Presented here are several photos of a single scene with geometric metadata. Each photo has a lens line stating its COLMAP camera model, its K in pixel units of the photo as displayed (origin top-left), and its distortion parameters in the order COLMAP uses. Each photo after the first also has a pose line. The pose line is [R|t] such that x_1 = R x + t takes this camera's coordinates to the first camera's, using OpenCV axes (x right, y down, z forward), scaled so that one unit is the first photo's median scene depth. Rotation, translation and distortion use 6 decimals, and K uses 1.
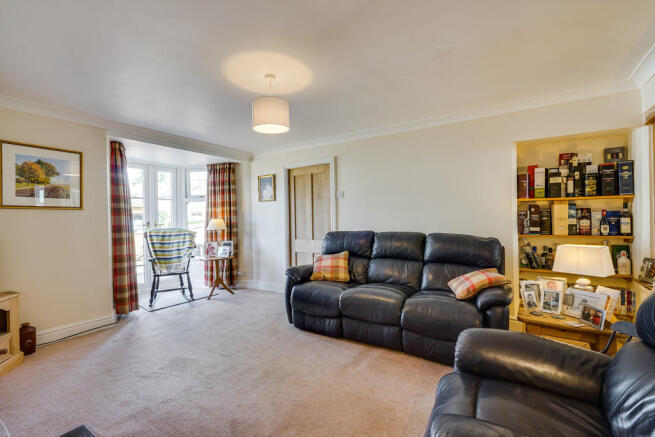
lens RADIAL K [[294.3, 0, 326.5], [0, 294.3, 219.4], [0, 0, 1]] dist [0.001478, 0.000221]
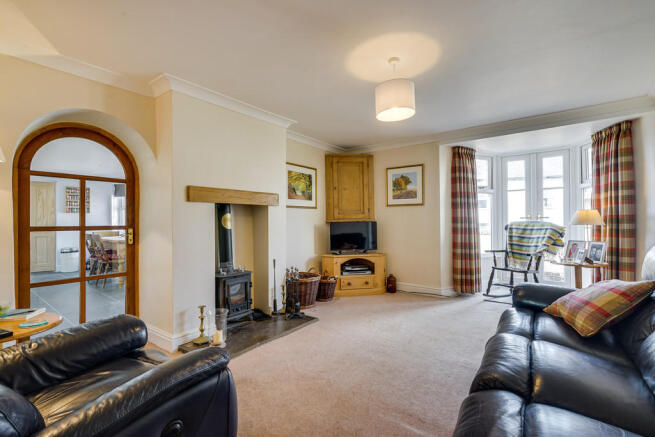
lens RADIAL K [[294.3, 0, 326.5], [0, 294.3, 219.4], [0, 0, 1]] dist [0.001478, 0.000221]
pose [[-0.067639, 0.014637, -0.997602, 0.419744], [0.007677, 0.999870, 0.014149, 0.007008], [0.997680, -0.006702, -0.067743, 0.456853]]
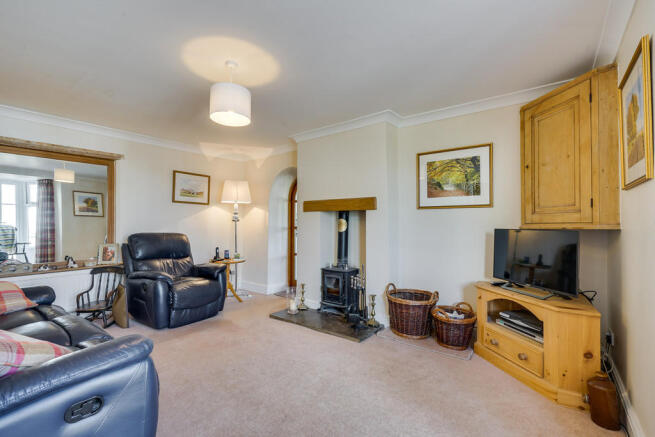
lens RADIAL K [[294.3, 0, 326.5], [0, 294.3, 219.4], [0, 0, 1]] dist [0.001478, 0.000221]
pose [[-0.997479, 0.010900, 0.070115, -2.455666], [0.009262, 0.999677, -0.023653, 0.072657], [-0.070350, -0.022944, -0.997258, 2.743823]]
